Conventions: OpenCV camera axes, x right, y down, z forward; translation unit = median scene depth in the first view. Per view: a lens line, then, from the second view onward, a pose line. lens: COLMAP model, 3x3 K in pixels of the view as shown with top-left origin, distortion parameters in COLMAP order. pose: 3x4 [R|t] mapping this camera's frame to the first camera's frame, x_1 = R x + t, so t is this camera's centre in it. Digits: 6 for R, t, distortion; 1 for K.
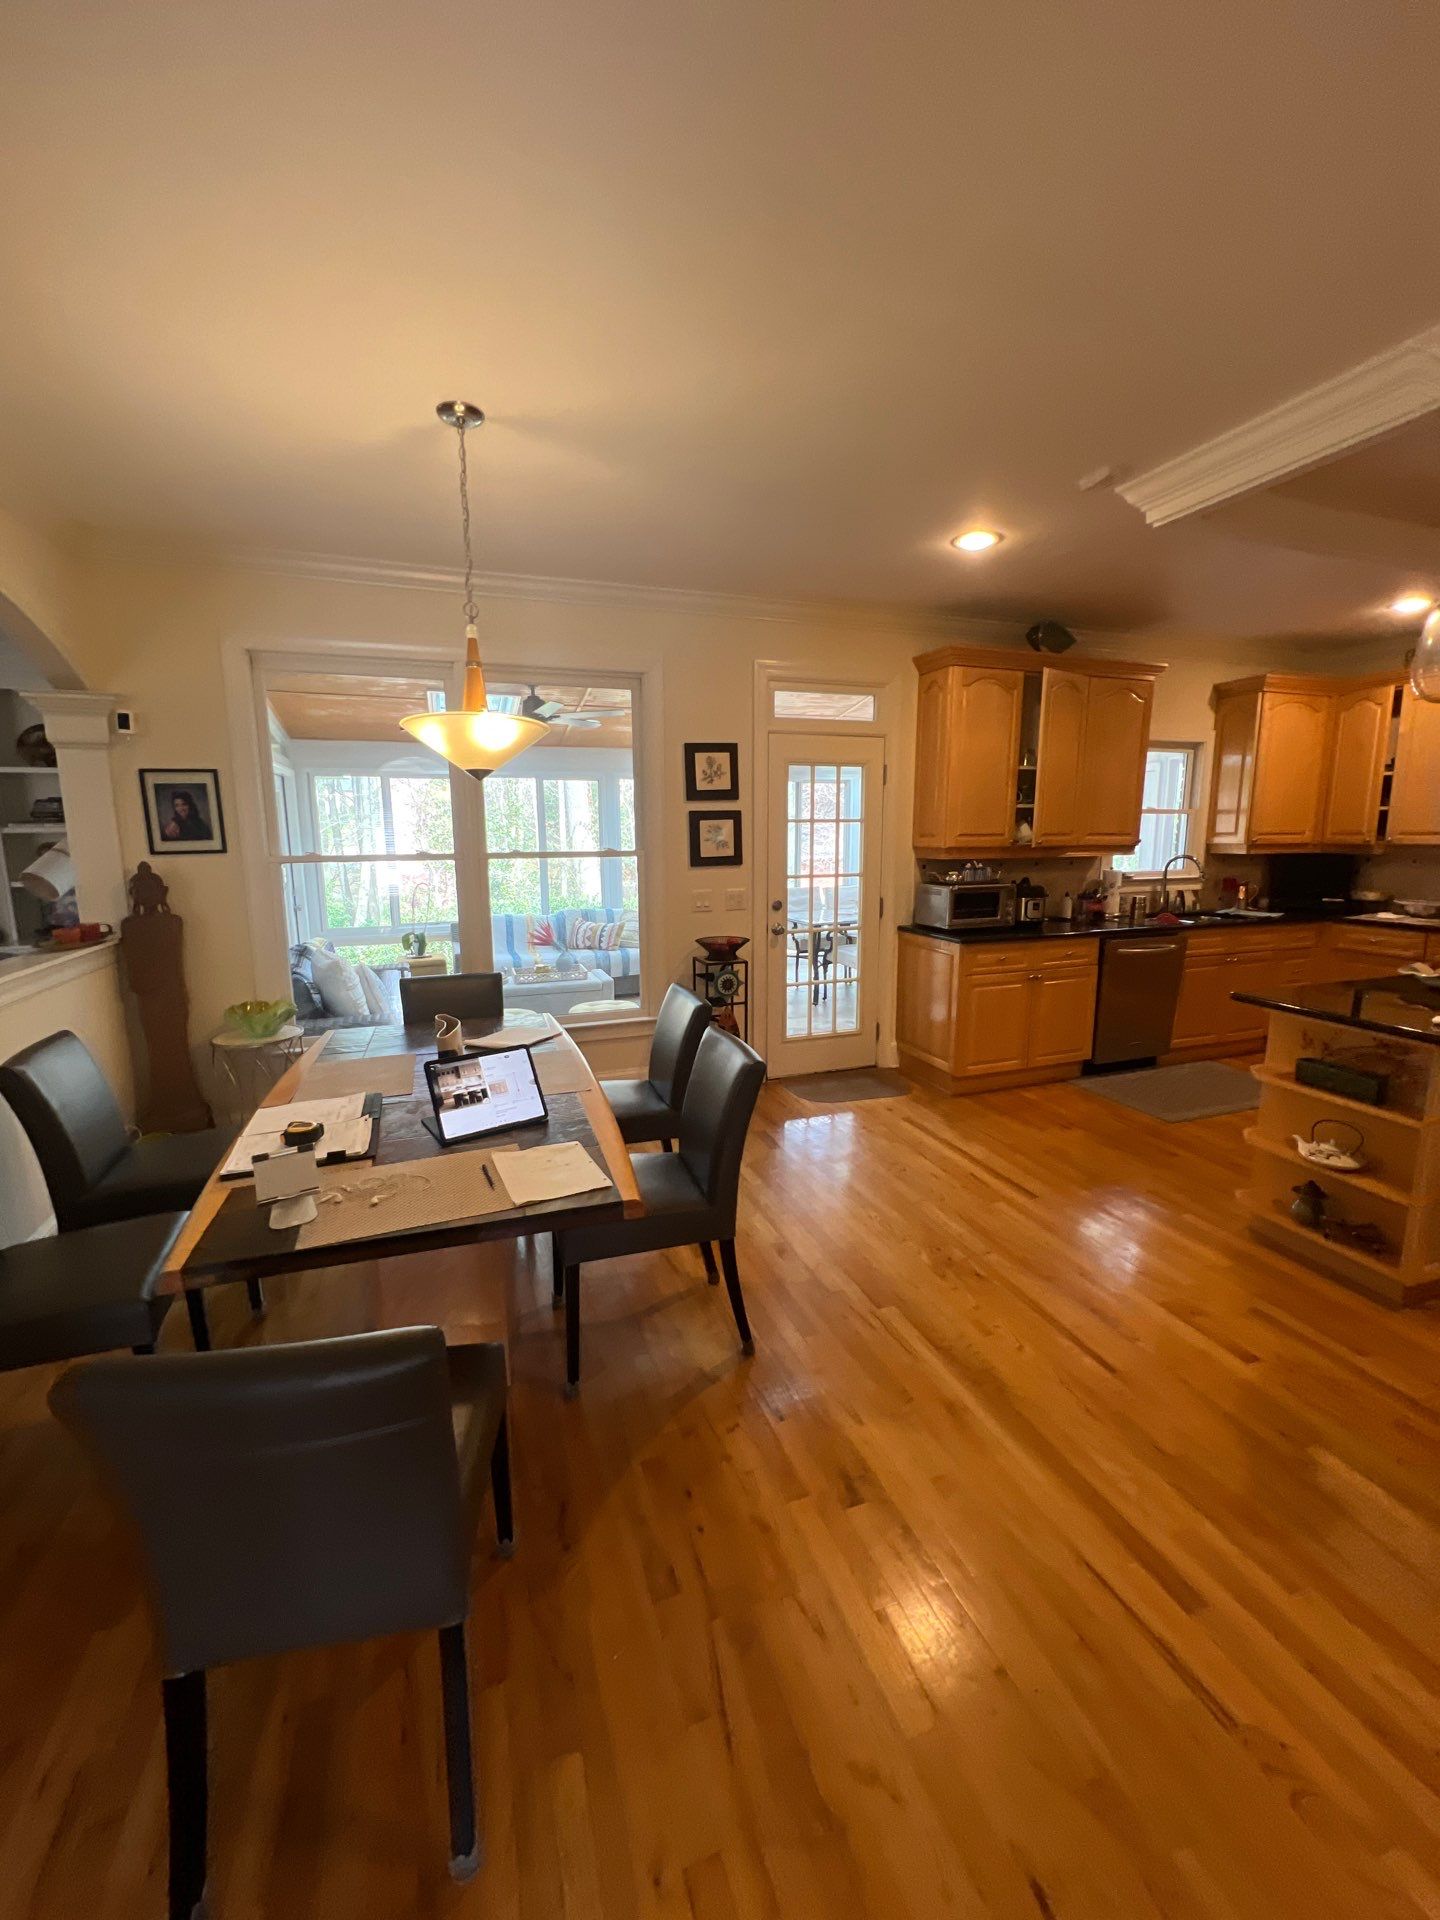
lens RADIAL K [[783.0, 0, 724.2], [0, 783.0, 955.5], [0, 0, 1]] dist [0.000380, 0.010223]
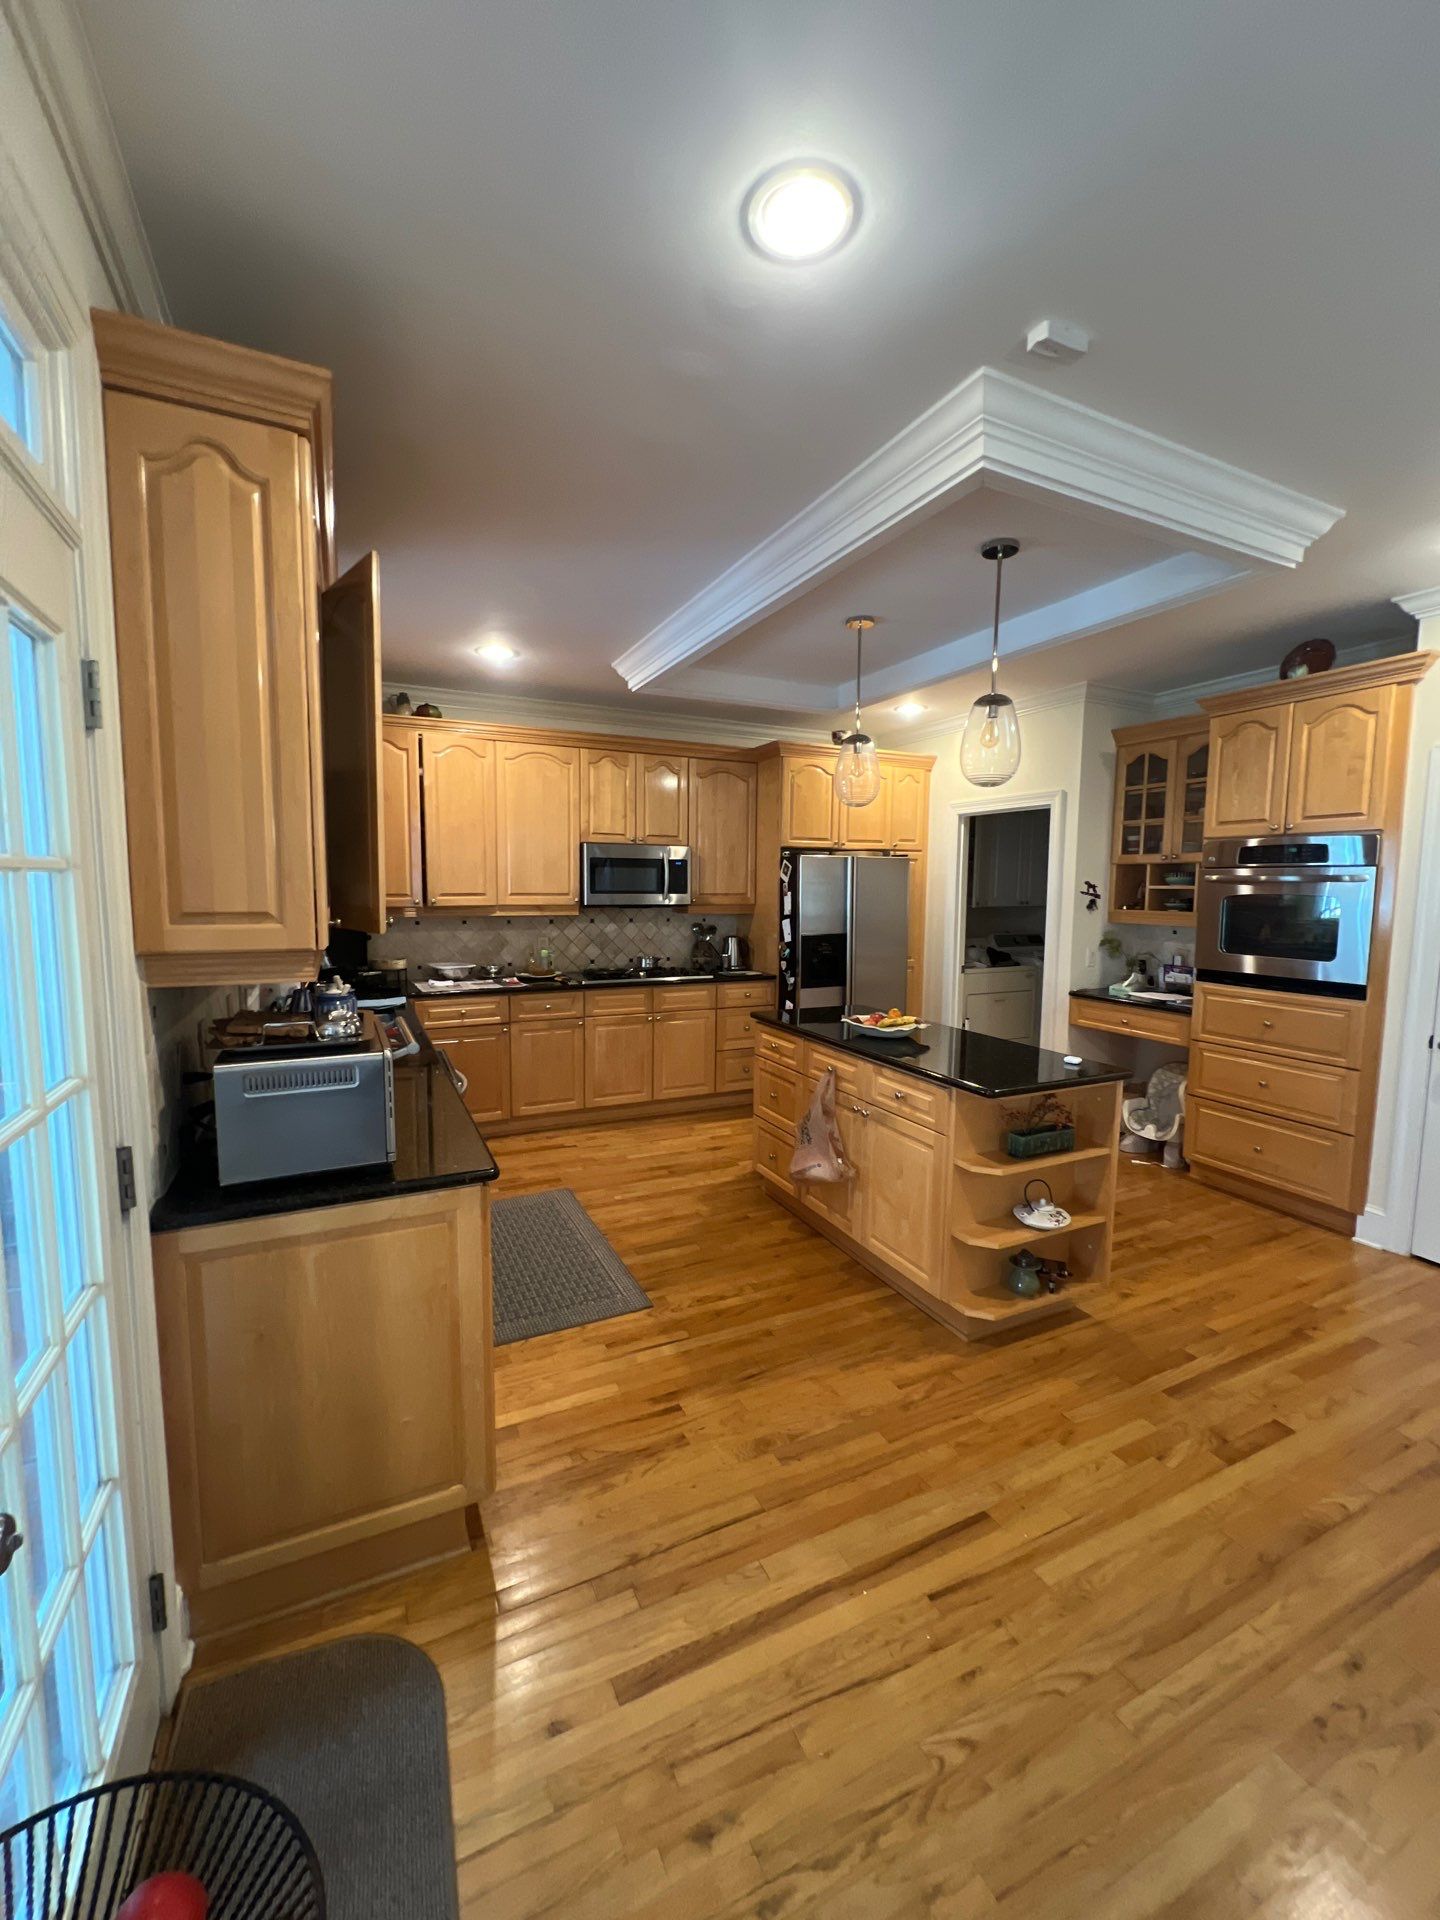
lens RADIAL K [[783.0, 0, 724.2], [0, 783.0, 955.5], [0, 0, 1]] dist [0.000380, 0.010223]
pose [[-0.102467, -0.092214, 0.990453, -0.114876], [0.156475, 0.981804, 0.107597, -0.177865], [-0.982352, 0.166007, -0.086173, 1.047564]]
